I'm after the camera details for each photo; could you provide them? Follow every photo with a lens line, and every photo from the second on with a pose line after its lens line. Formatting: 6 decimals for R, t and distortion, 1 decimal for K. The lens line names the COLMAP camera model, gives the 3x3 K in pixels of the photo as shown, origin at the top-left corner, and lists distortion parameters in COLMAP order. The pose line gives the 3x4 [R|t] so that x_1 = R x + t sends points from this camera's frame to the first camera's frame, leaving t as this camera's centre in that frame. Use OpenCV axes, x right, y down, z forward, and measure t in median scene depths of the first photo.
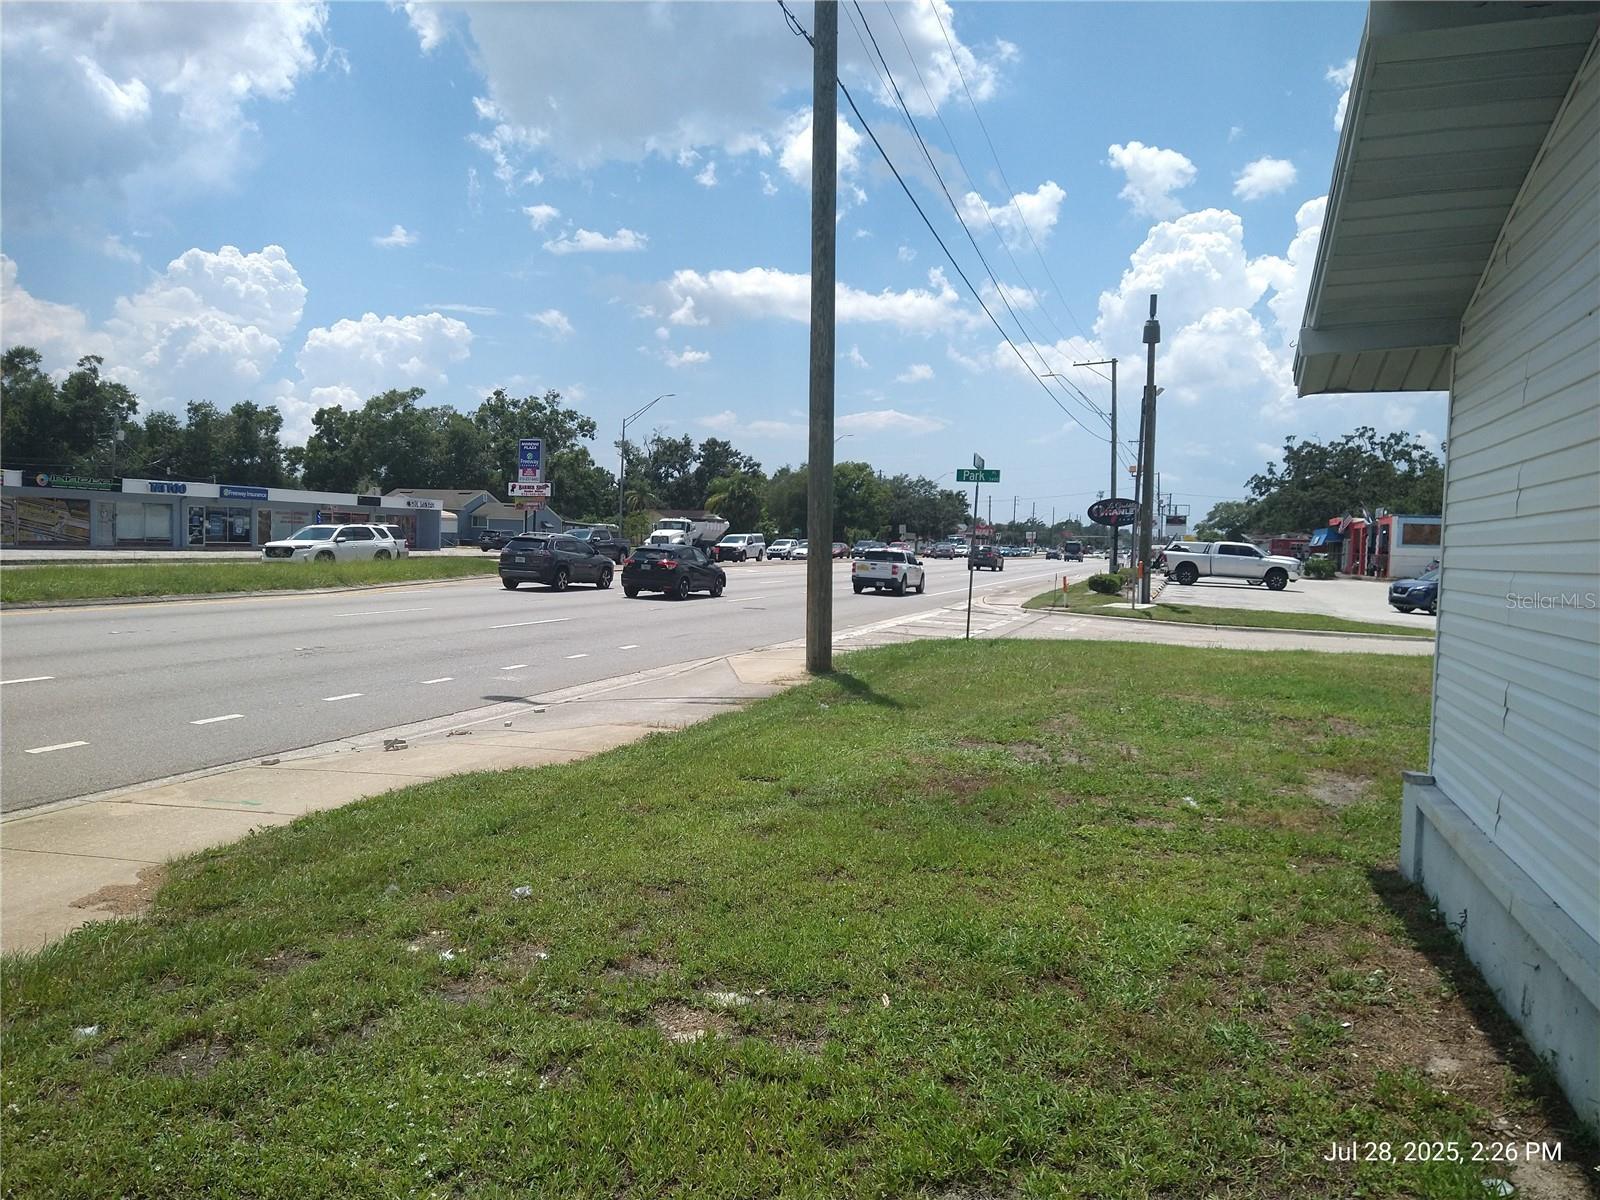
lens RADIAL K [[1177.3, 0, 797.3], [0, 1177.3, 593.9], [0, 0, 1]] dist [0.077192, -0.064102]
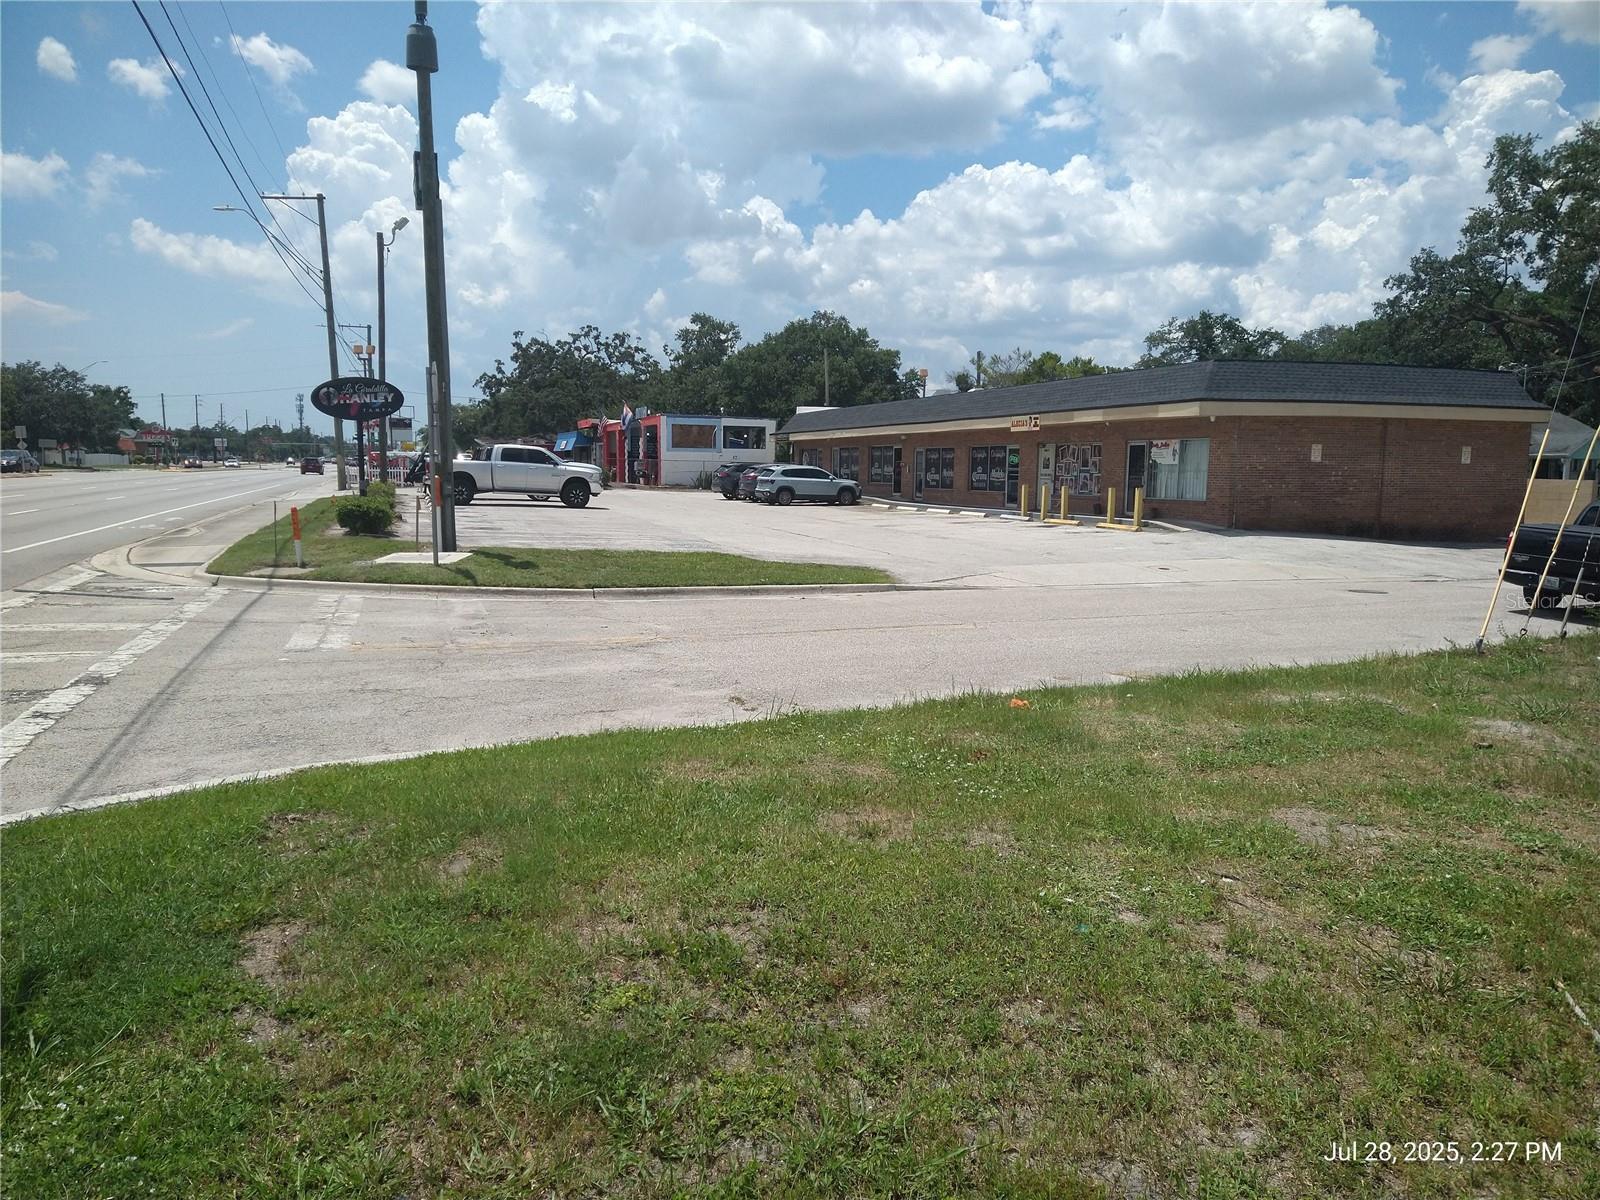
lens RADIAL K [[1177.3, 0, 788.4], [0, 1177.3, 596.7], [0, 0, 1]] dist [0.077192, -0.064102]
pose [[0.805034, -0.084936, 0.587117, 0.034246], [0.037973, 0.995046, 0.091882, -0.005922], [-0.592013, -0.051674, 0.804270, 0.169435]]
